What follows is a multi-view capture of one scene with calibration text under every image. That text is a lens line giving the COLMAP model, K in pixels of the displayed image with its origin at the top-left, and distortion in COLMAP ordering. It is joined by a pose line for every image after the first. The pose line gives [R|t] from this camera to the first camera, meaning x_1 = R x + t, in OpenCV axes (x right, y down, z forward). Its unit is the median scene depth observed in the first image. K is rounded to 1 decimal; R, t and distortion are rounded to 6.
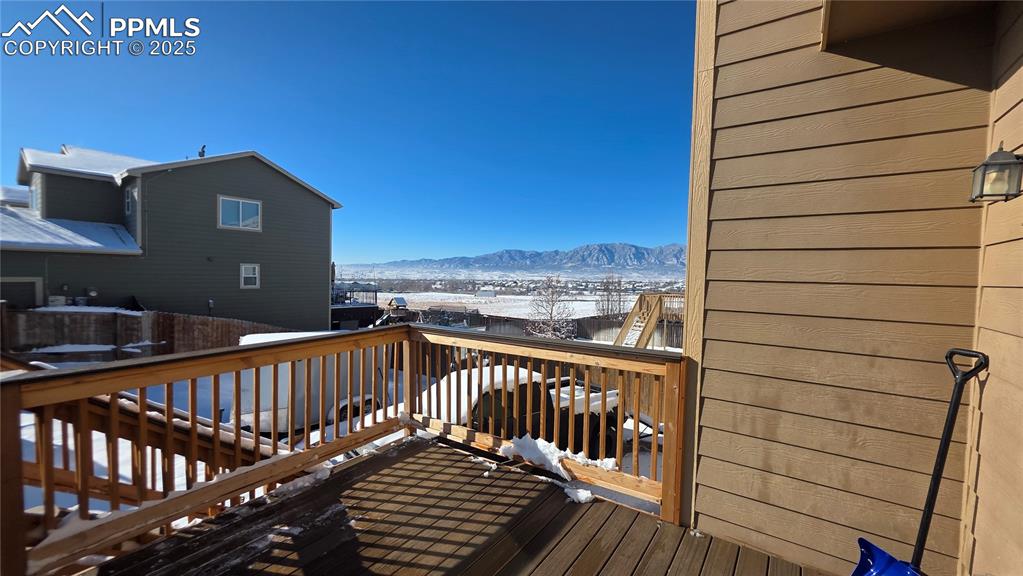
lens RADIAL K [[410.6, 0, 512.0], [0, 410.6, 289.5], [0, 0, 1]] dist [0.000837, -0.000198]
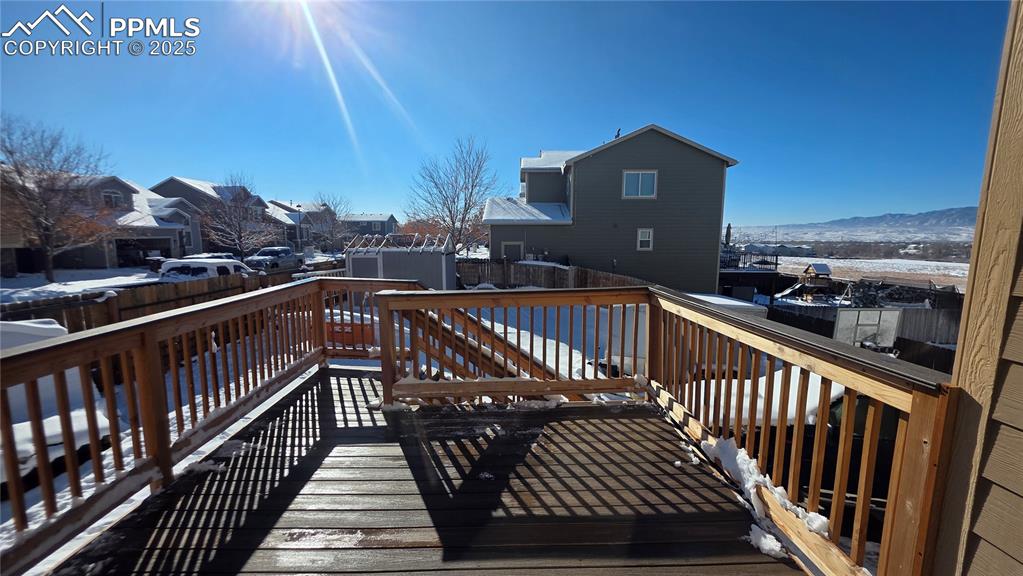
lens RADIAL K [[410.6, 0, 512.0], [0, 410.6, 289.5], [0, 0, 1]] dist [0.000837, -0.000198]
pose [[0.579592, 0.087781, -0.810165, 0.093437], [-0.015297, 0.995178, 0.096884, 0.000829], [0.814763, -0.043760, 0.578140, 0.052057]]
